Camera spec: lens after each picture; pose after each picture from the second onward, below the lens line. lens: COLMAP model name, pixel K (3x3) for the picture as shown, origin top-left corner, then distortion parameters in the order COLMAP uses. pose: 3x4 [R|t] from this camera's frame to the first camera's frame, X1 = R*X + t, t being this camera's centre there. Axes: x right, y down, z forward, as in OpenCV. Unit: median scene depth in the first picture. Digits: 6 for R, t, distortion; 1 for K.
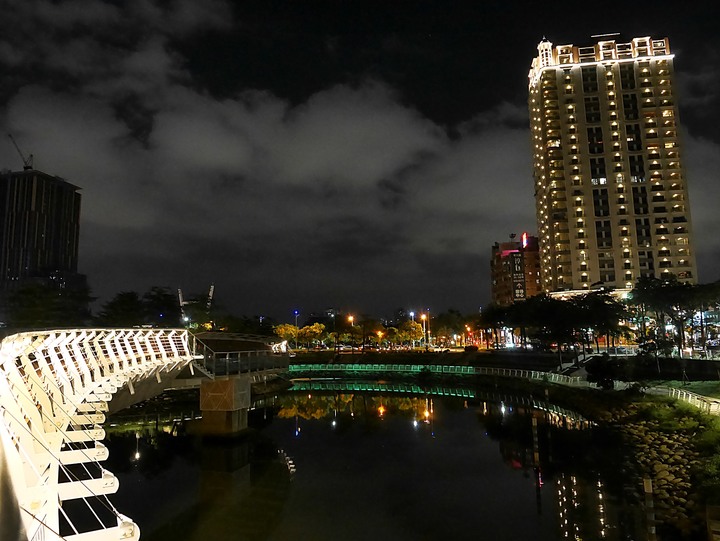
lens RADIAL K [[518.6, 0, 358.1], [0, 518.6, 272.1], [0, 0, 1]] dist [-0.049443, 0.022073]
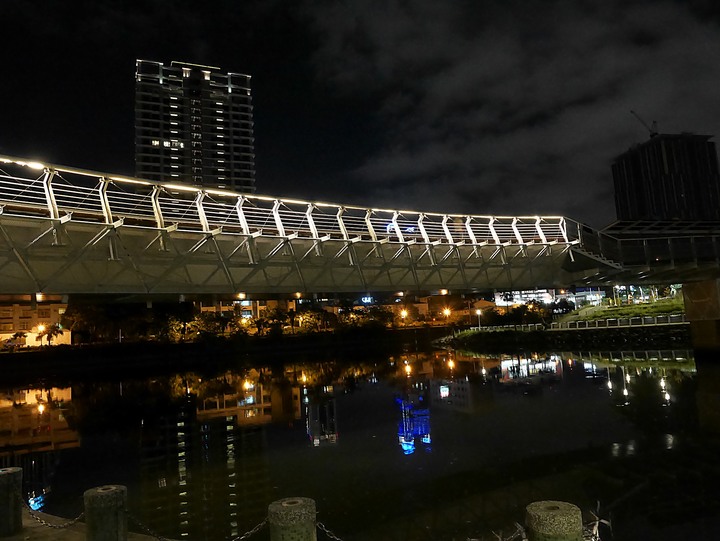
lens RADIAL K [[515.5, 0, 357.9], [0, 515.5, 273.2], [0, 0, 1]] dist [-0.059836, 0.032858]
pose [[0.383242, -0.115533, -0.916394, 0.063098], [0.179346, 0.982571, -0.048872, 0.032585], [0.906069, -0.145622, 0.397283, 0.045365]]
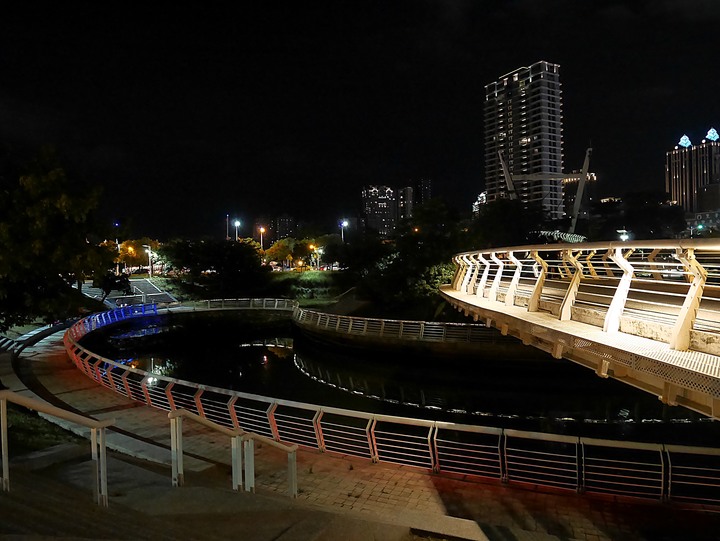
lens RADIAL K [[515.1, 0, 367.2], [0, 515.1, 263.2], [0, 0, 1]] dist [-0.023048, 0.007562]
pose [[-0.891581, 0.032740, -0.451677, 0.093989], [0.093663, 0.989149, -0.113186, 0.200427], [0.443070, -0.143220, -0.884973, 1.462525]]
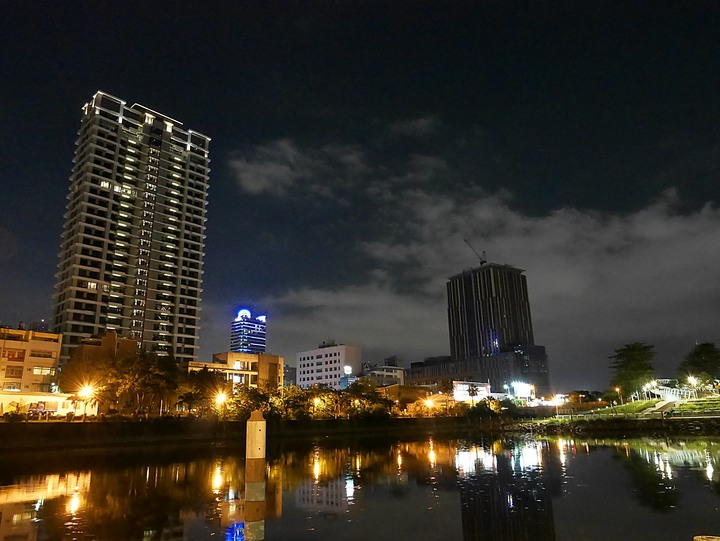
lens RADIAL K [[515.5, 0, 357.9], [0, 515.5, 273.2], [0, 0, 1]] dist [-0.059836, 0.032858]
pose [[0.717391, -0.193792, -0.669175, -0.140723], [0.103873, 0.979549, -0.172318, -0.000604], [0.688884, 0.054110, 0.722850, -0.238663]]
